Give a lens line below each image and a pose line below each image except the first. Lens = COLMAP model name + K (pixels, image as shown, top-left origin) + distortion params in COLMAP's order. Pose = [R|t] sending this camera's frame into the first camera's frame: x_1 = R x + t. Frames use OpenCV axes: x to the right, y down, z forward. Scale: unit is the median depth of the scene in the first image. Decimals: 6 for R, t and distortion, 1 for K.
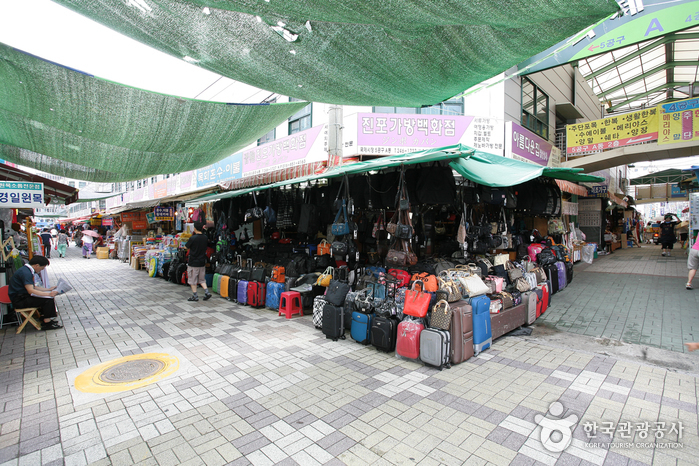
lens RADIAL K [[340.4, 0, 350.8], [0, 340.4, 237.9], [0, 0, 1]] dist [-0.041201, 0.007641]
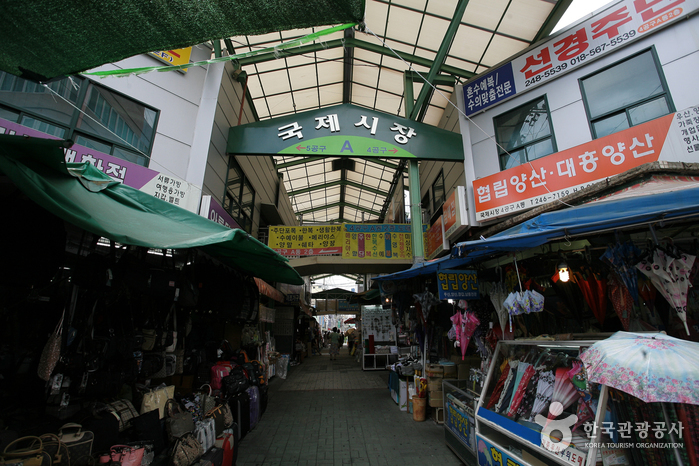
lens RADIAL K [[340.4, 0, 350.3], [0, 340.4, 234.3], [0, 0, 1]] dist [-0.041201, 0.007641]
pose [[0.682116, 0.211764, 0.699910, 0.144119], [0.018933, 0.951714, -0.306402, -0.012163], [-0.730999, 0.222254, 0.645170, 0.232305]]
